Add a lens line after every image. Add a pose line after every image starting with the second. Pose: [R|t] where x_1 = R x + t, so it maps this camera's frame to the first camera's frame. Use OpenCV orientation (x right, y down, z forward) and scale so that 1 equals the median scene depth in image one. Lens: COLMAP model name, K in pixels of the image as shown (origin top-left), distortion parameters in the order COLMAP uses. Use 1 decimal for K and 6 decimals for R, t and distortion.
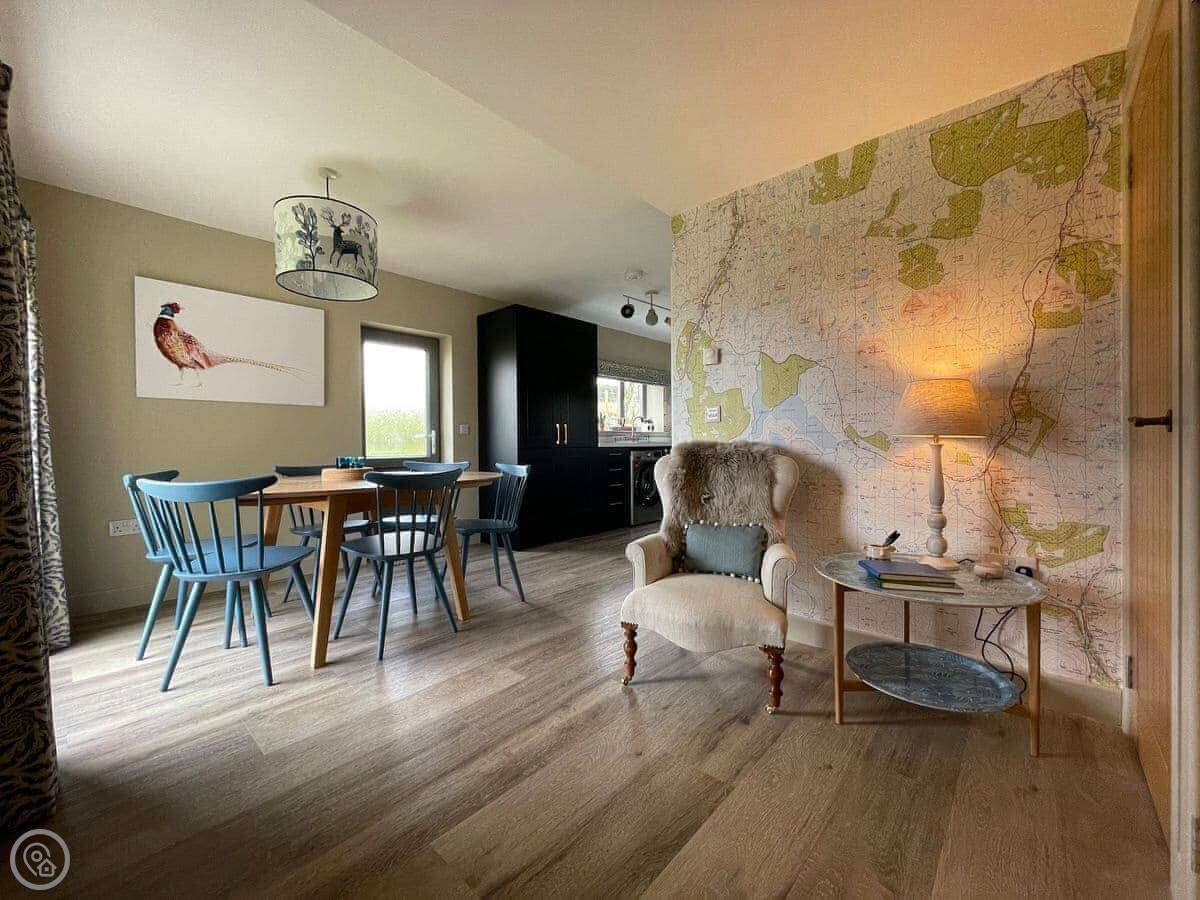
lens RADIAL K [[486.4, 0, 598.8], [0, 486.4, 450.4], [0, 0, 1]] dist [-0.001763, -0.000963]
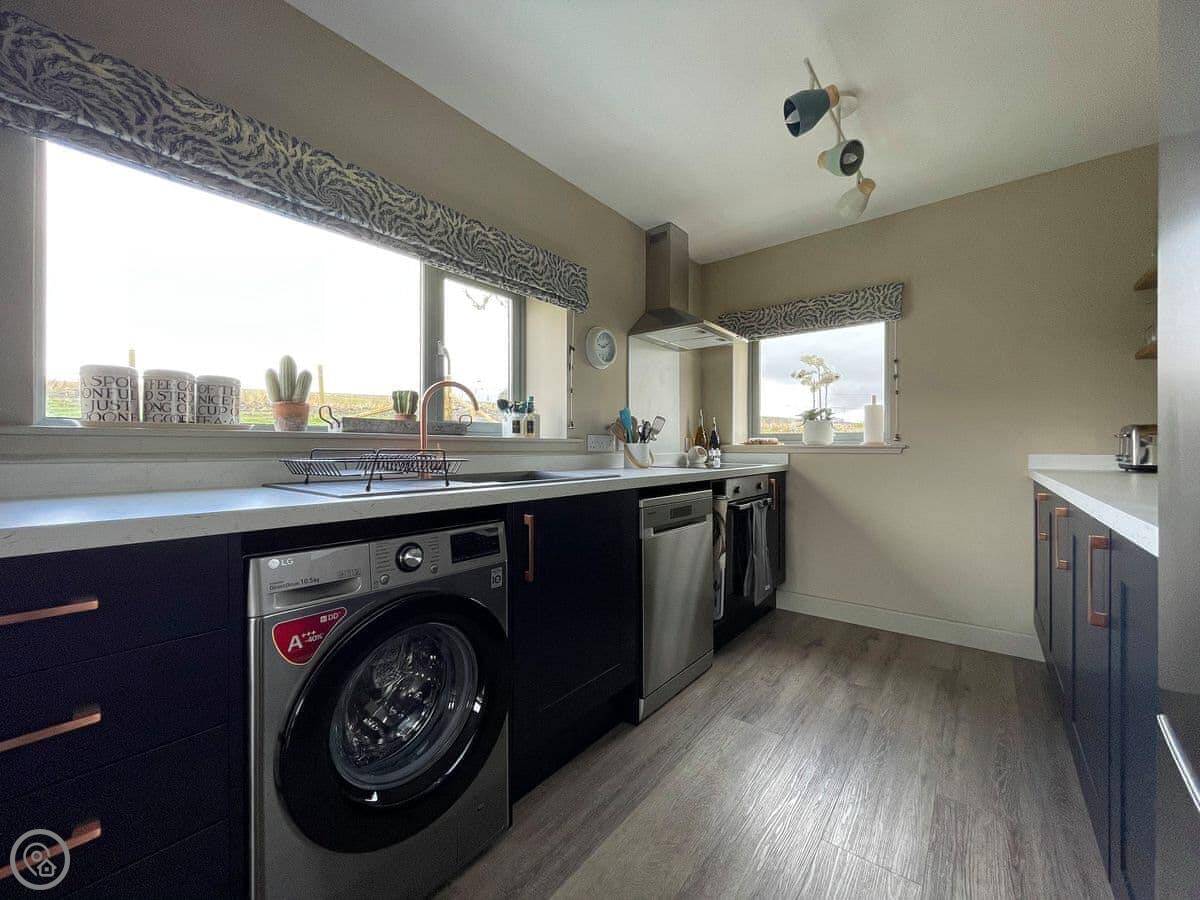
lens RADIAL K [[486.4, 0, 604.1], [0, 486.4, 448.7], [0, 0, 1]] dist [-0.001763, -0.000963]
pose [[0.997344, 0.008863, 0.072299, 0.306994], [-0.007746, 0.999847, -0.015708, -0.059261], [-0.072427, 0.015106, 0.997259, 1.493119]]
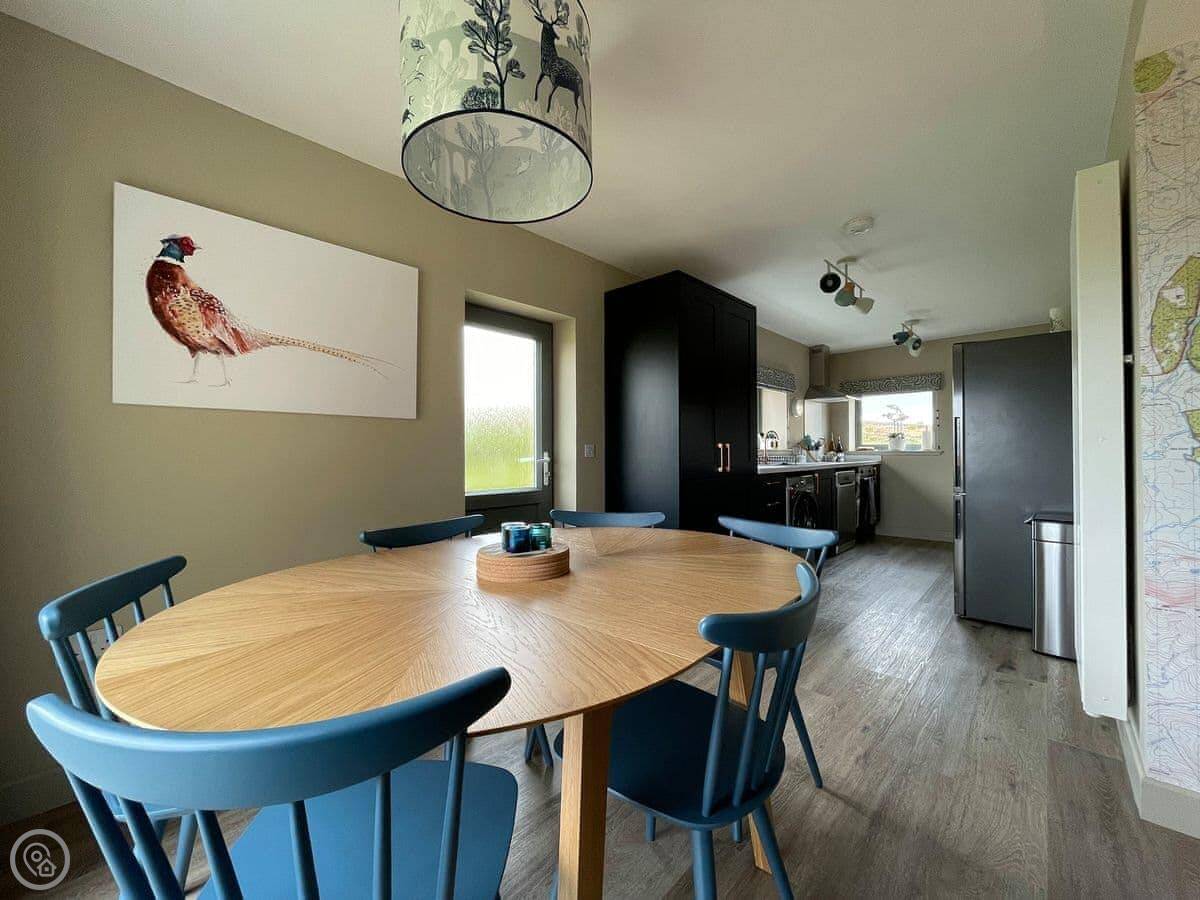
lens RADIAL K [[486.4, 0, 598.5], [0, 486.4, 450.6], [0, 0, 1]] dist [-0.001763, -0.000963]
pose [[0.999879, 0.004450, -0.014889, -0.380609], [-0.004697, 0.999852, -0.016562, -0.048213], [0.014813, 0.016630, 0.999752, 0.442814]]
